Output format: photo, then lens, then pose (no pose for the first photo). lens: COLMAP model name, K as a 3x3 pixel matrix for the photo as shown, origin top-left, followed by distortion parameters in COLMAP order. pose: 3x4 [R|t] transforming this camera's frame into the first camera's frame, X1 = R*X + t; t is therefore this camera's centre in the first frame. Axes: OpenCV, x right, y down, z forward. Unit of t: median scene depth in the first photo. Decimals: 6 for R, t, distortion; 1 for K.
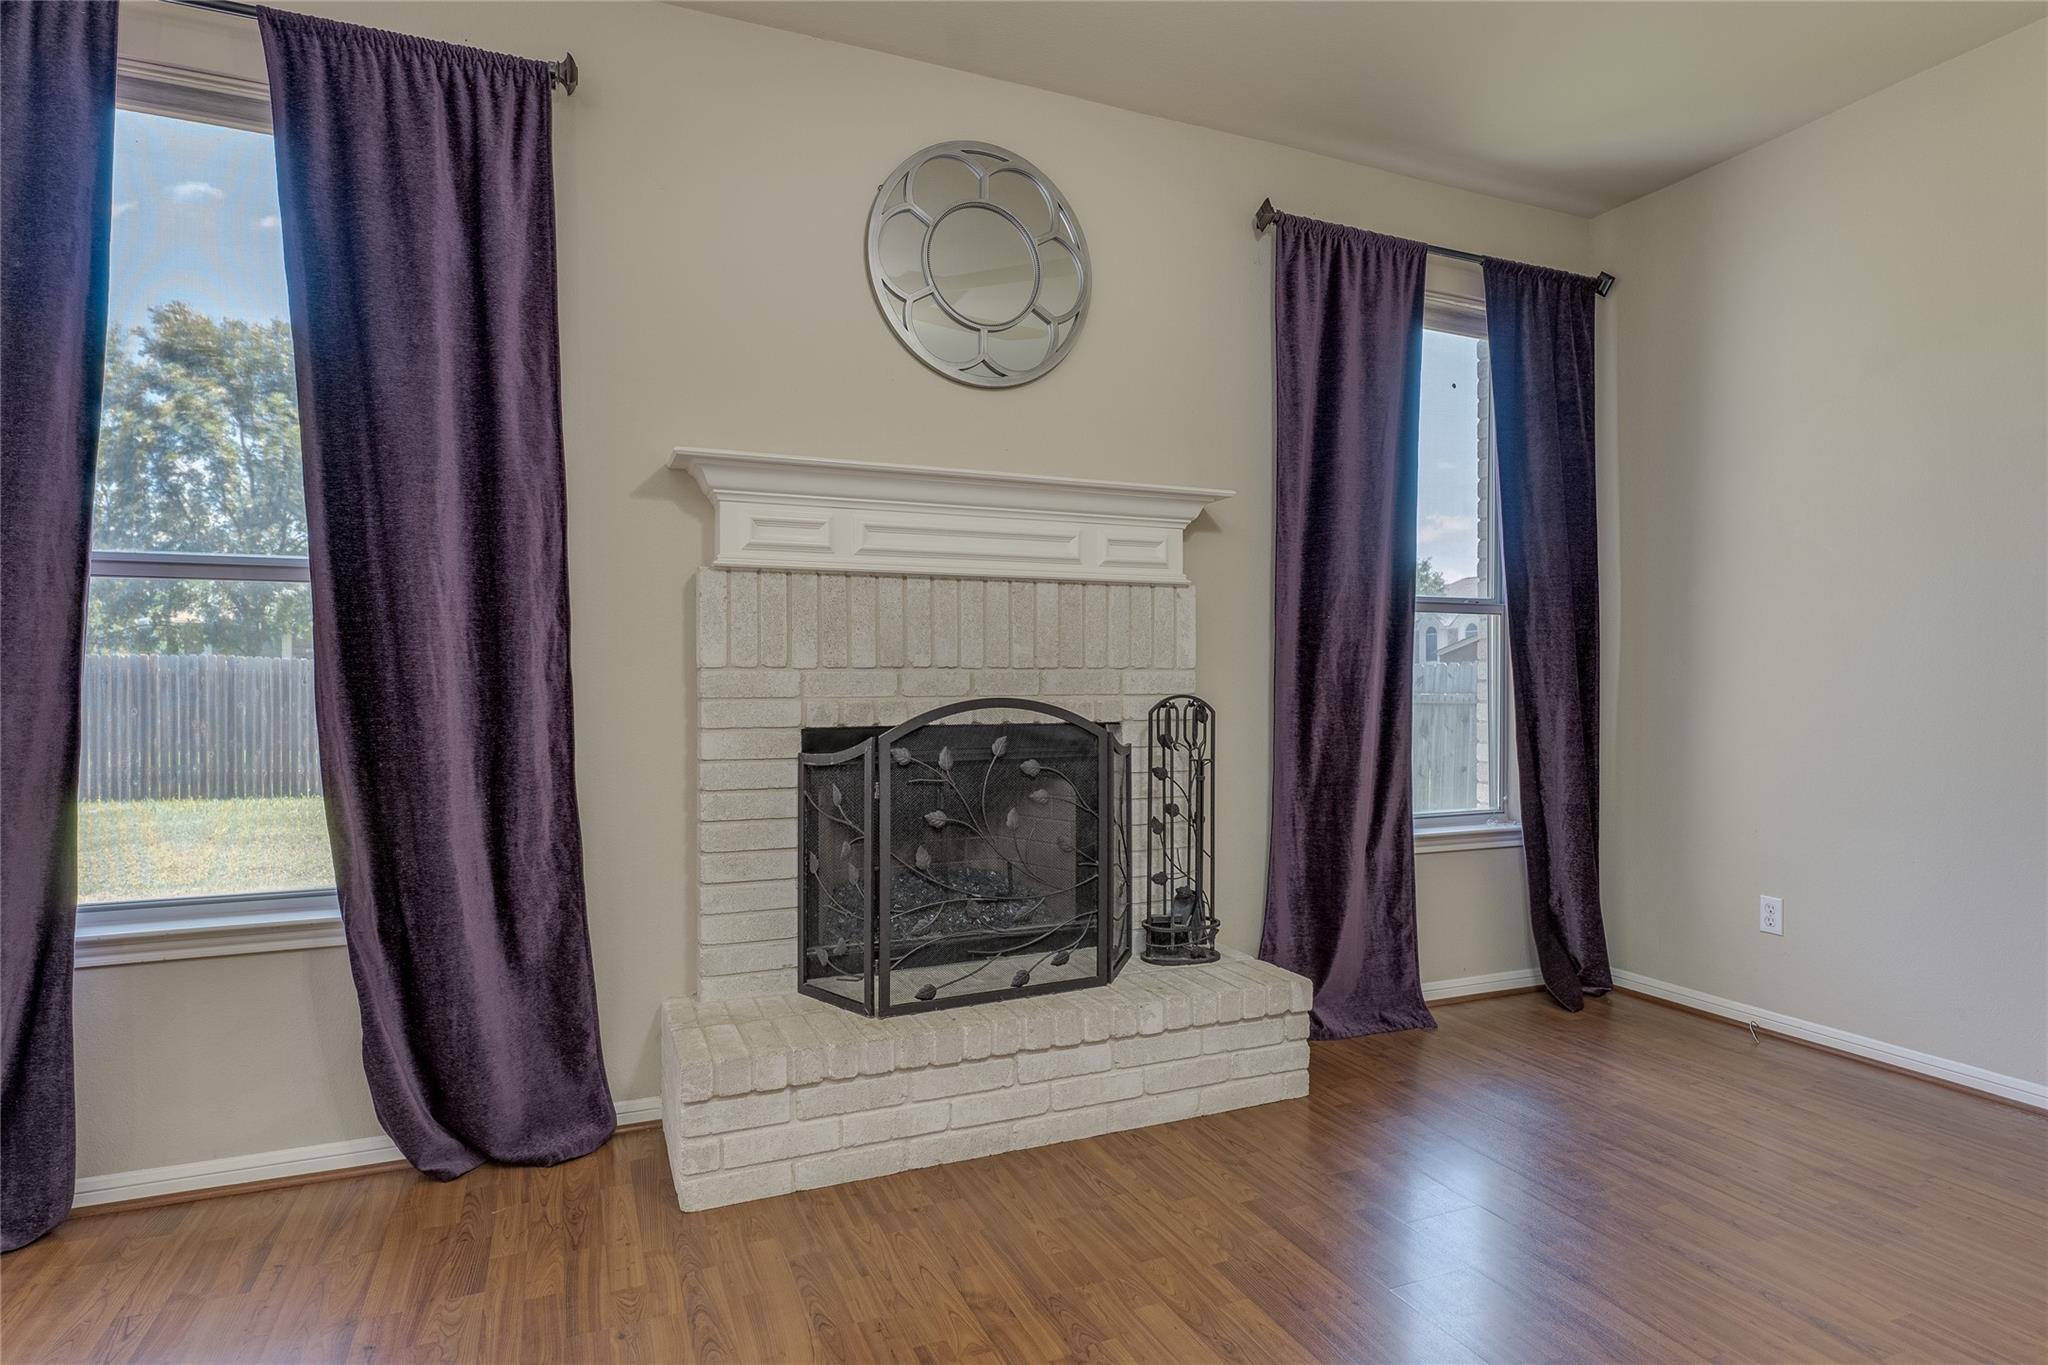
lens RADIAL K [[1076.6, 0, 1063.4], [0, 1076.6, 682.9], [0, 0, 1]] dist [0.000455, 0.001006]
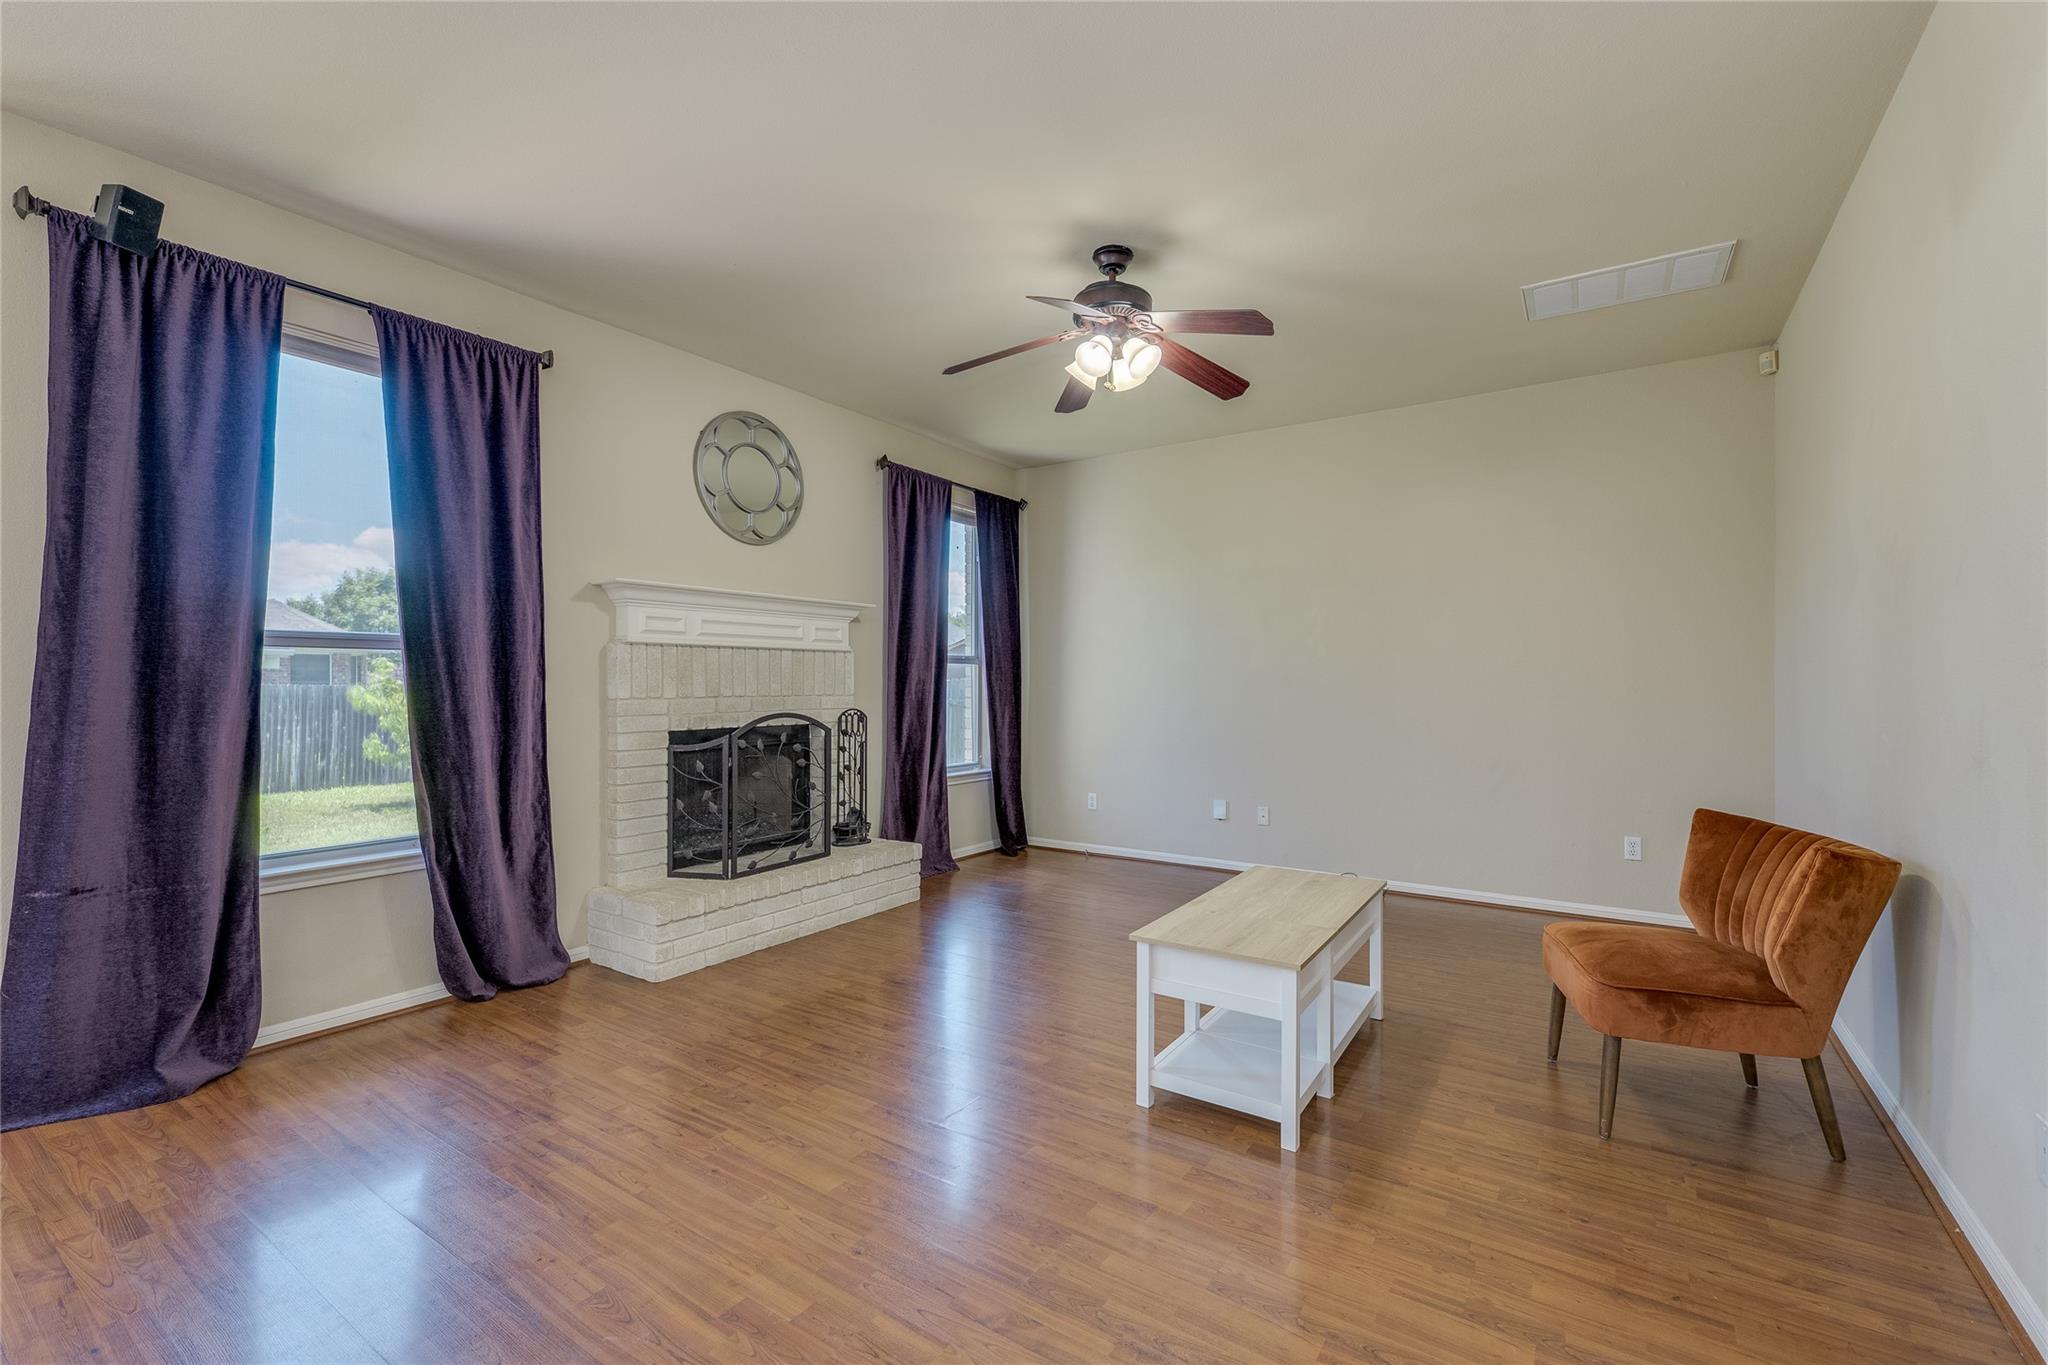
lens RADIAL K [[839.3, 0, 1026.4], [0, 839.3, 689.8], [0, 0, 1]] dist [0.000552, -0.000969]
pose [[0.850121, -0.005378, 0.526561, -0.472153], [0.003937, 0.999985, 0.003857, -0.030644], [-0.526573, -0.001206, 0.850129, -0.513947]]
